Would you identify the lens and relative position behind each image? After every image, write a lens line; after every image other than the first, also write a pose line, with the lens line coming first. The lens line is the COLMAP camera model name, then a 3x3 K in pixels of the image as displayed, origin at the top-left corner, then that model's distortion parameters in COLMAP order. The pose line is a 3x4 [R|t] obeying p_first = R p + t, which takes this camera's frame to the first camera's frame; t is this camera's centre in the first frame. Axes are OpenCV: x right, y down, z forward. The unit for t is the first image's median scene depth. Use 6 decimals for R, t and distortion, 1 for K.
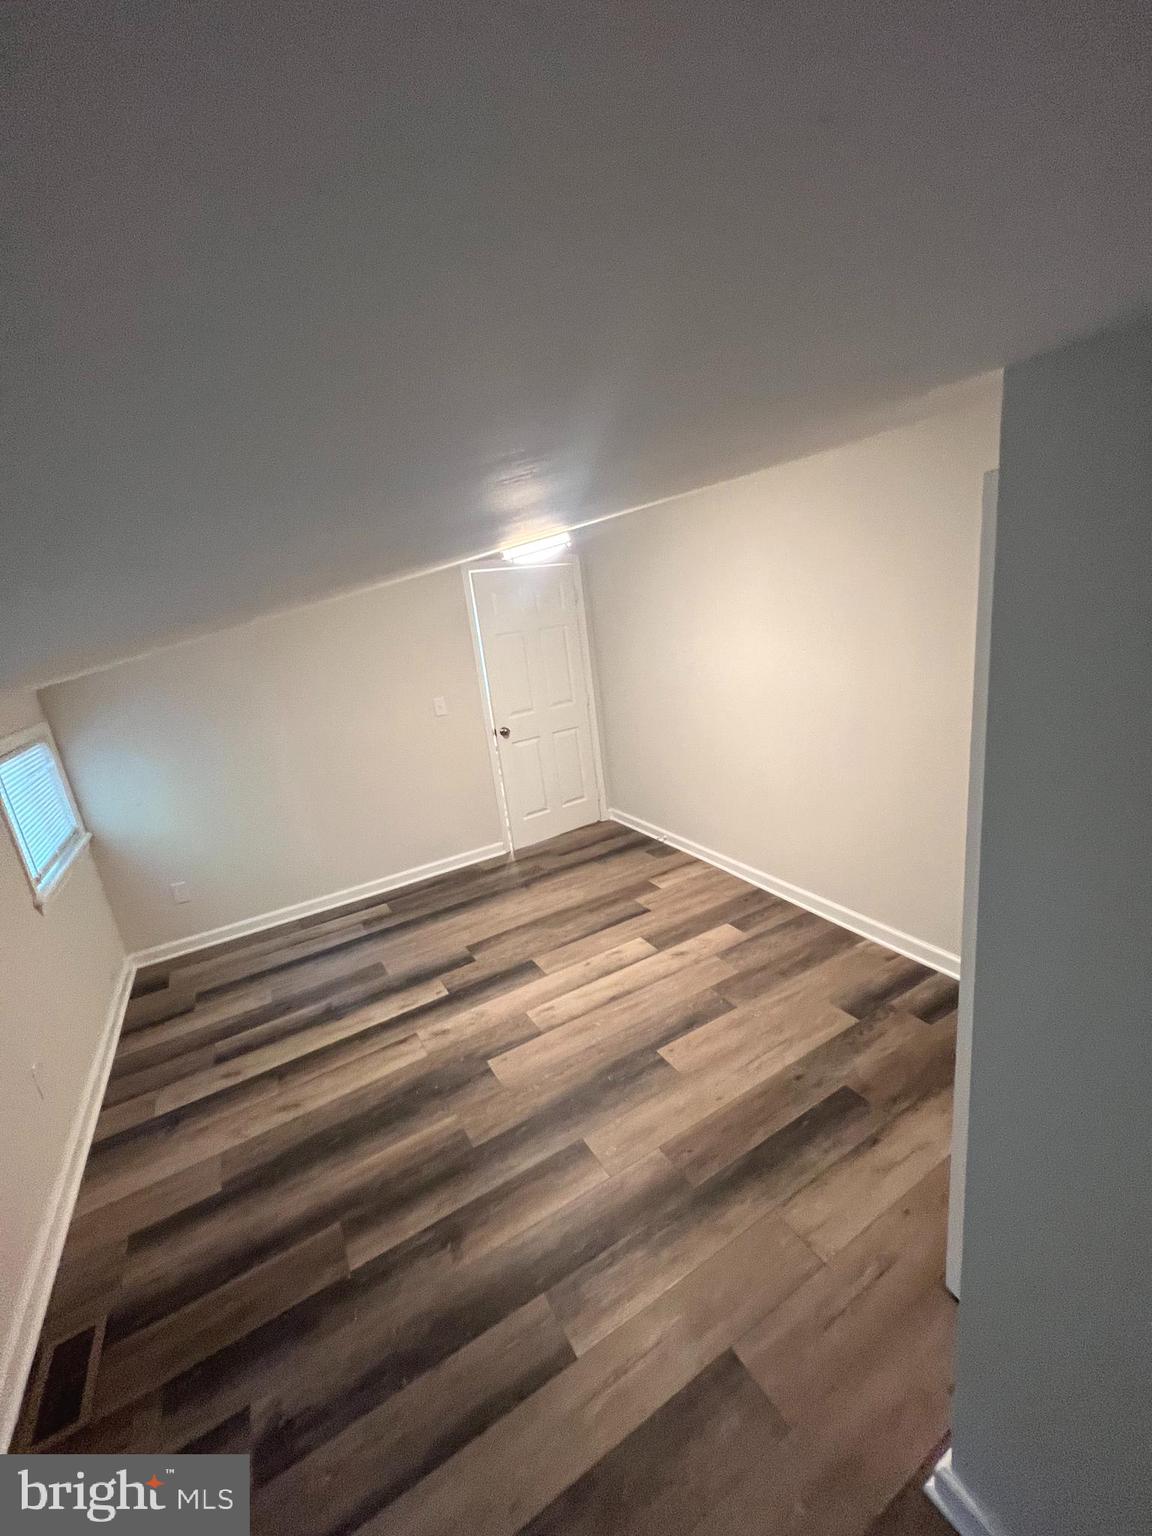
lens RADIAL K [[611.3, 0, 577.6], [0, 611.3, 769.8], [0, 0, 1]] dist [-0.003309, 0.001195]
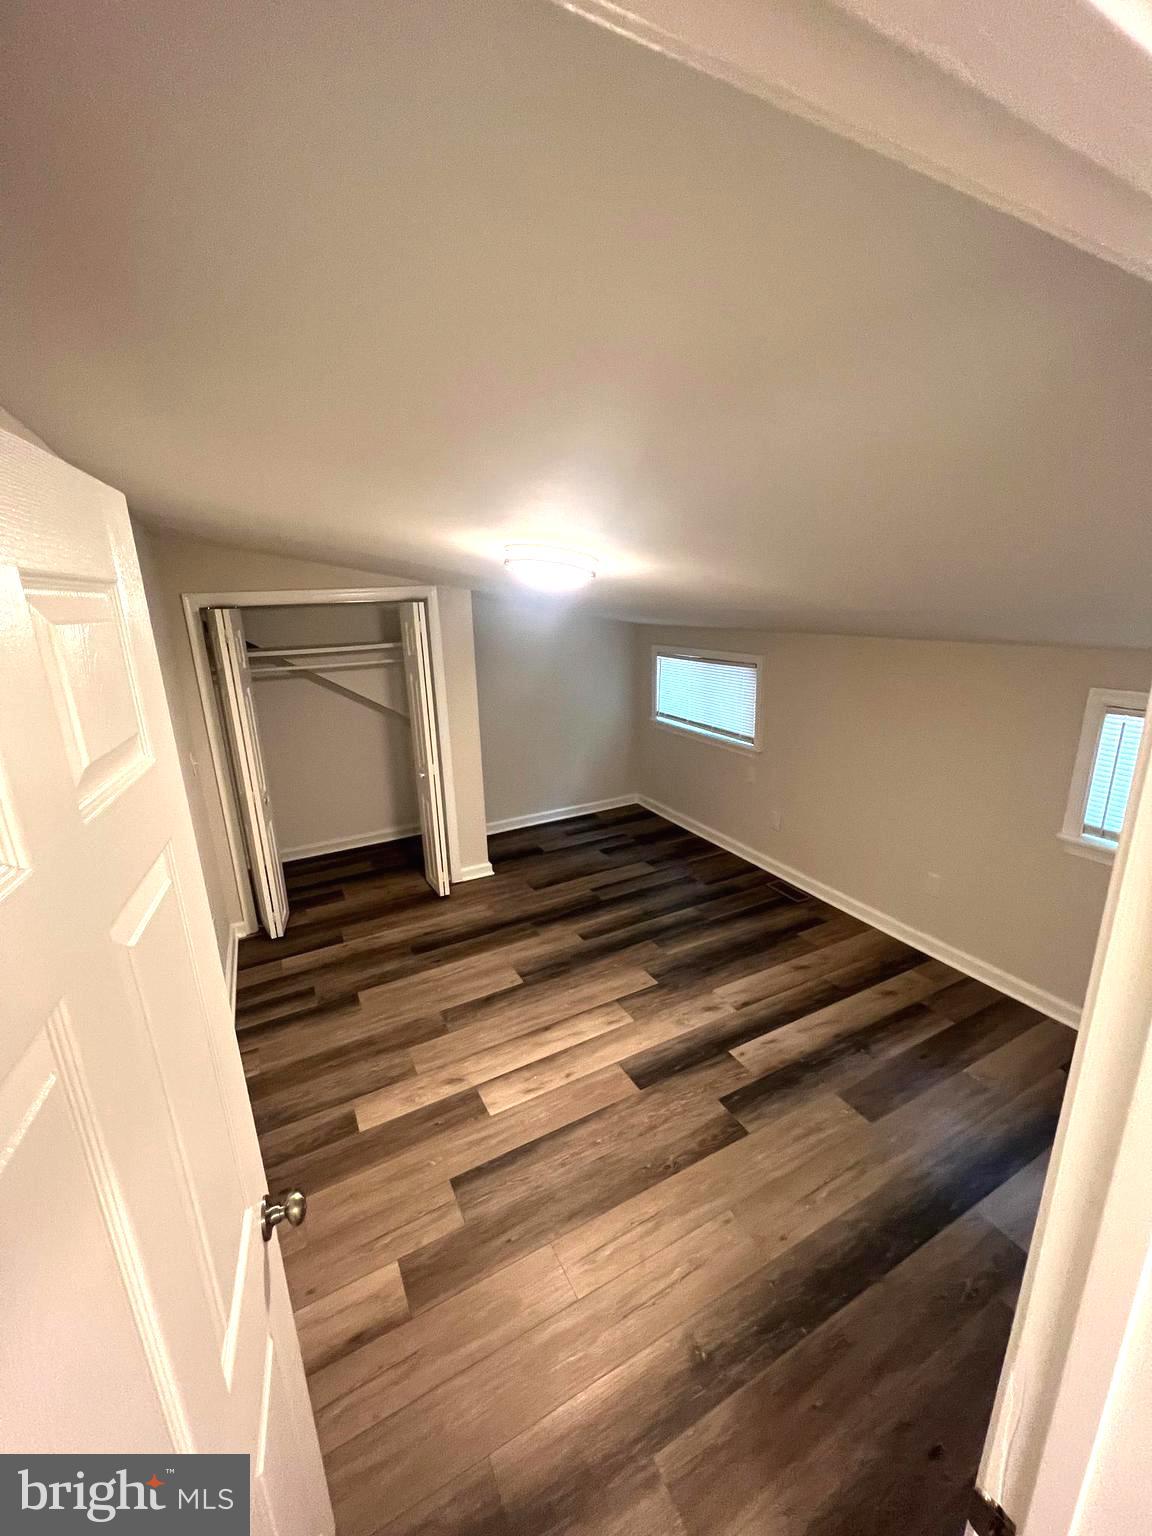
lens RADIAL K [[611.3, 0, 581.9], [0, 611.3, 764.7], [0, 0, 1]] dist [-0.003309, 0.001195]
pose [[-0.990360, 0.120940, 0.067529, -0.116731], [0.138485, 0.854175, 0.501205, -0.485921], [0.002934, 0.505725, -0.862690, 1.635745]]
